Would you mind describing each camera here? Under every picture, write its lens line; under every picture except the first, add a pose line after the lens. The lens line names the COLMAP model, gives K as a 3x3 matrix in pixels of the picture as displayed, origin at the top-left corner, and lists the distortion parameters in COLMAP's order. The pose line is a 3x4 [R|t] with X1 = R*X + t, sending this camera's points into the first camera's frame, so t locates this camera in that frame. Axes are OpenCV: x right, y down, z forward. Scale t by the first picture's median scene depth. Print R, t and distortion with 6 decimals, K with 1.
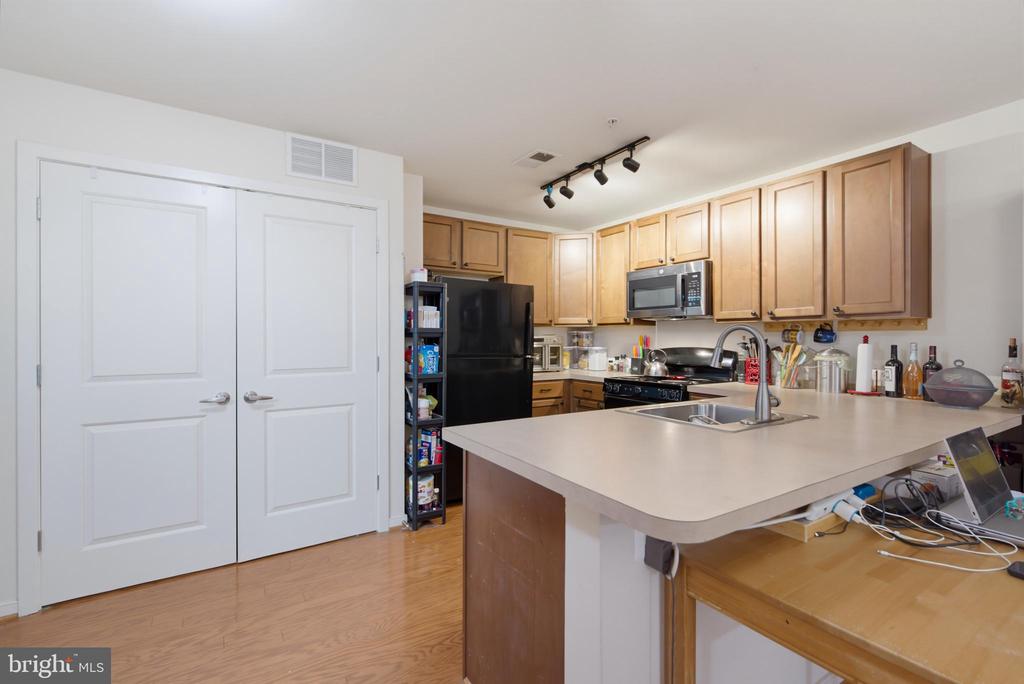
lens RADIAL K [[463.2, 0, 516.4], [0, 463.2, 338.0], [0, 0, 1]] dist [0.006702, -0.004067]
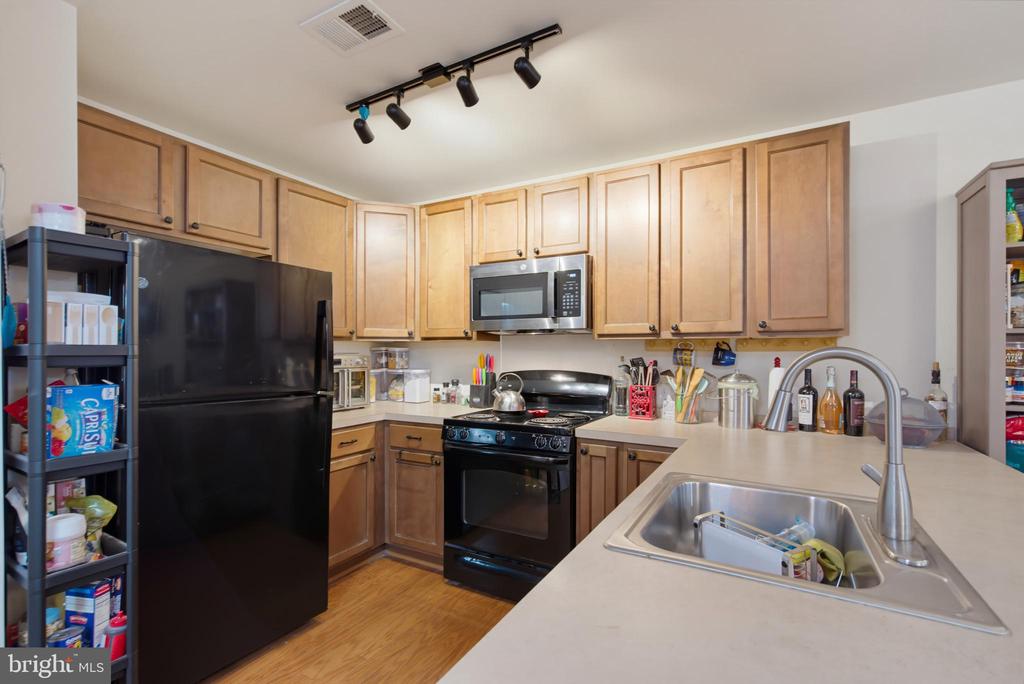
lens RADIAL K [[463.2, 0, 518.3], [0, 463.2, 351.7], [0, 0, 1]] dist [0.006702, -0.004067]
pose [[0.882674, -0.001998, 0.469981, -0.038873], [0.000397, 0.999994, 0.003506, -0.016748], [-0.469985, -0.002908, 0.882670, 0.437088]]
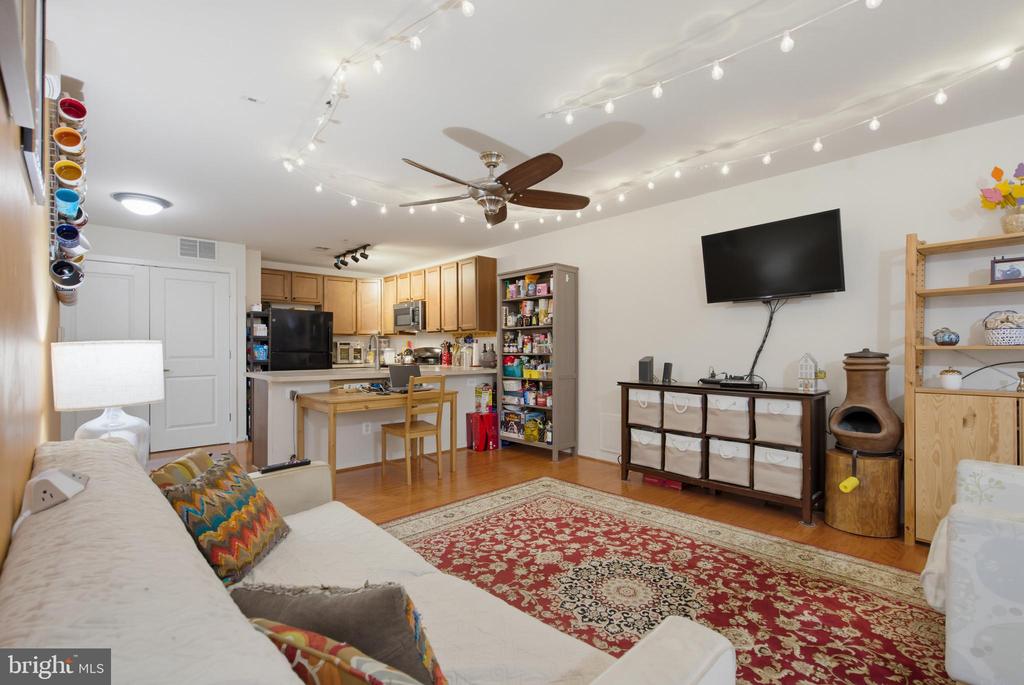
lens RADIAL K [[463.2, 0, 511.6], [0, 463.2, 348.1], [0, 0, 1]] dist [0.006702, -0.004067]
pose [[0.984461, -0.002547, 0.175582, 0.479976], [0.003408, 0.999984, -0.004601, 0.040629], [-0.175568, 0.005128, 0.984454, -1.025356]]
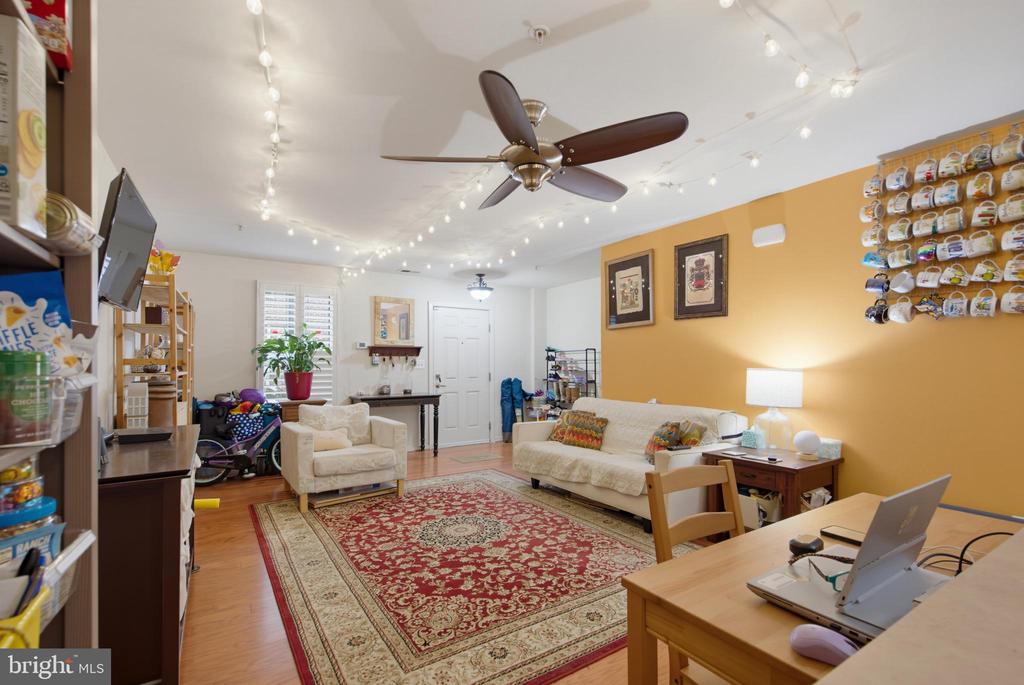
lens RADIAL K [[463.2, 0, 516.0], [0, 463.2, 358.1], [0, 0, 1]] dist [0.006702, -0.004067]
pose [[-0.999997, 0.001059, 0.002007, 0.638380], [0.001038, 0.999942, -0.010754, 0.013914], [-0.002019, -0.010752, -0.999940, 0.692528]]
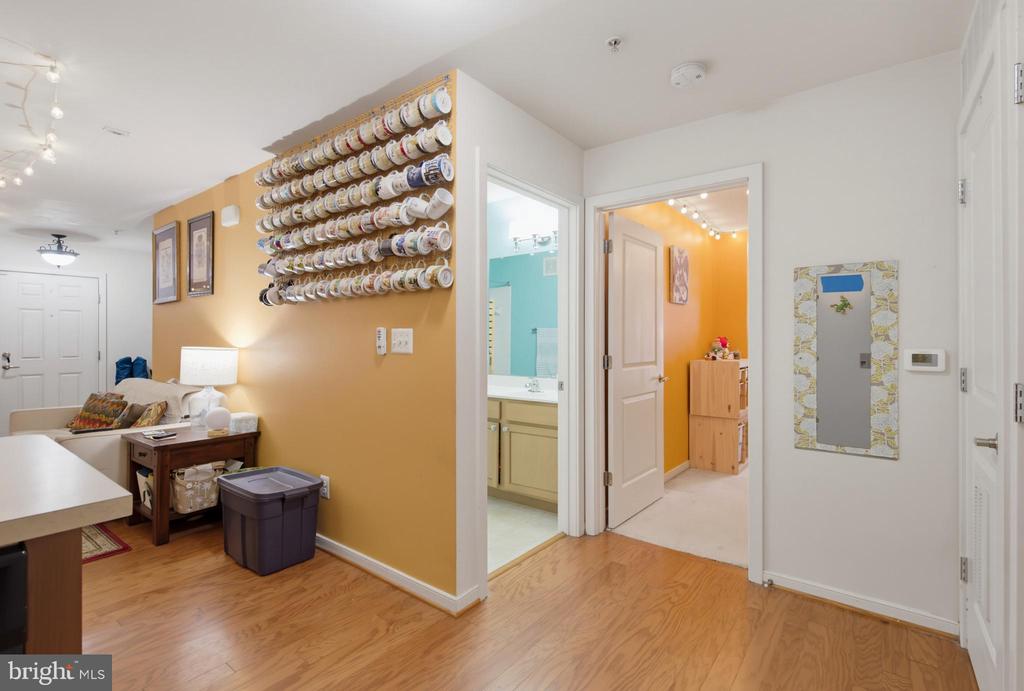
lens RADIAL K [[463.2, 0, 515.3], [0, 463.2, 344.4], [0, 0, 1]] dist [0.006702, -0.004067]
pose [[-0.939378, -0.007648, -0.342797, -0.217045], [-0.008681, 0.999961, 0.001478, 0.013713], [0.342772, 0.004365, -0.939408, 0.881336]]
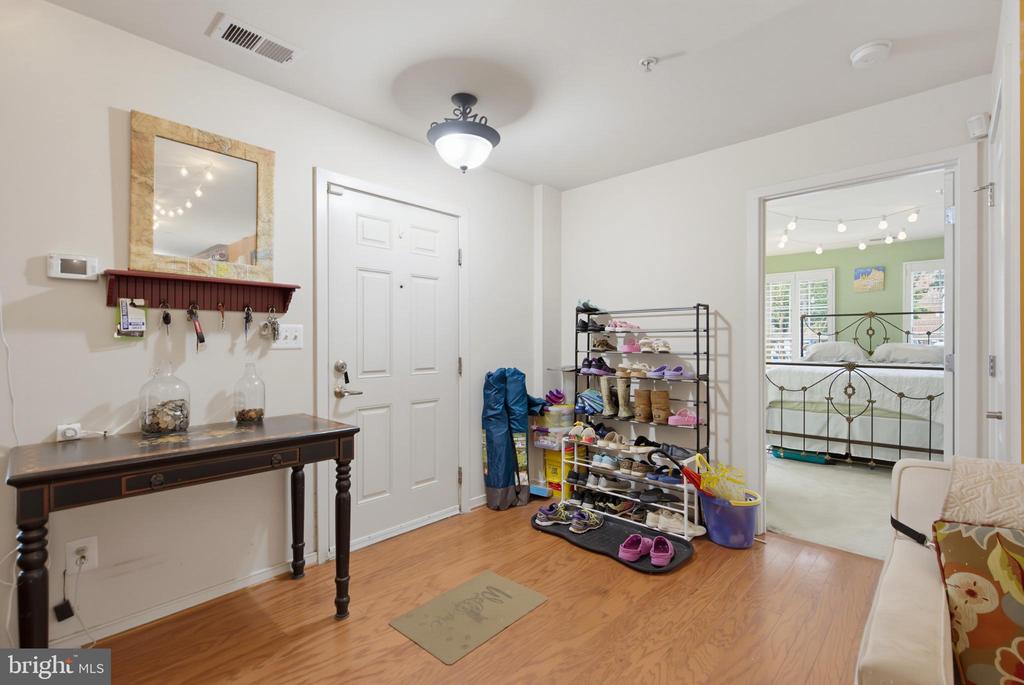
lens RADIAL K [[463.2, 0, 516.5], [0, 463.2, 343.2], [0, 0, 1]] dist [0.006702, -0.004067]
pose [[-0.970405, -0.003649, -0.241454, 0.900509], [-0.004576, 0.999984, 0.003277, 0.026605], [0.241439, 0.004285, -0.970407, -0.576853]]
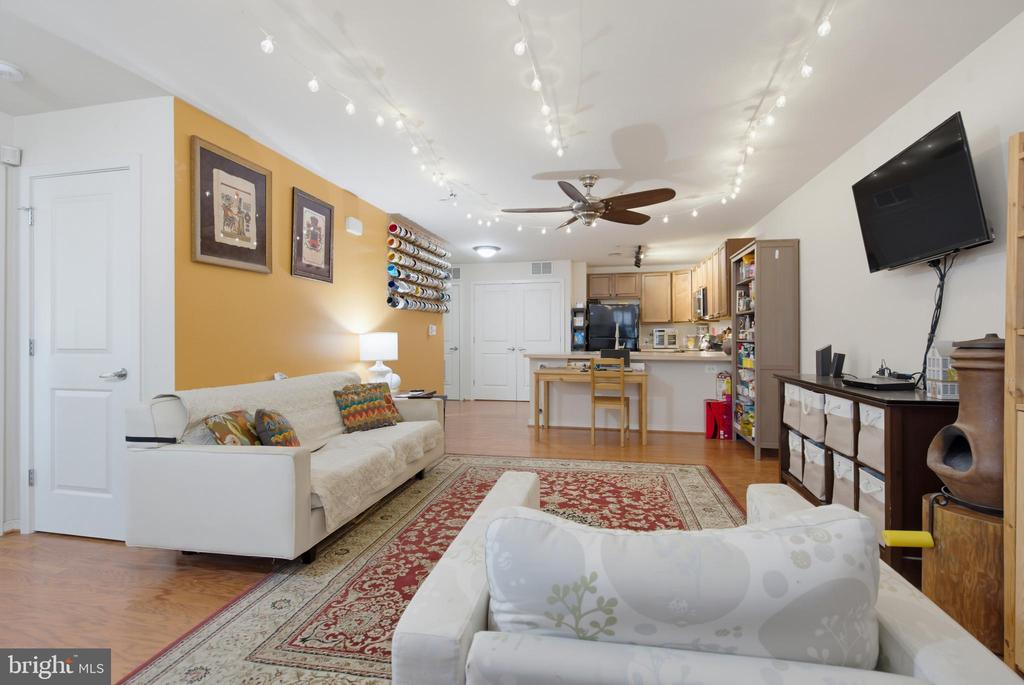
lens RADIAL K [[463.2, 0, 518.4], [0, 463.2, 329.1], [0, 0, 1]] dist [0.006702, -0.004067]
pose [[0.712663, -0.015130, -0.701343, 1.341906], [0.002596, 0.999817, -0.018932, 0.043119], [0.701502, 0.011672, 0.712572, -1.032282]]
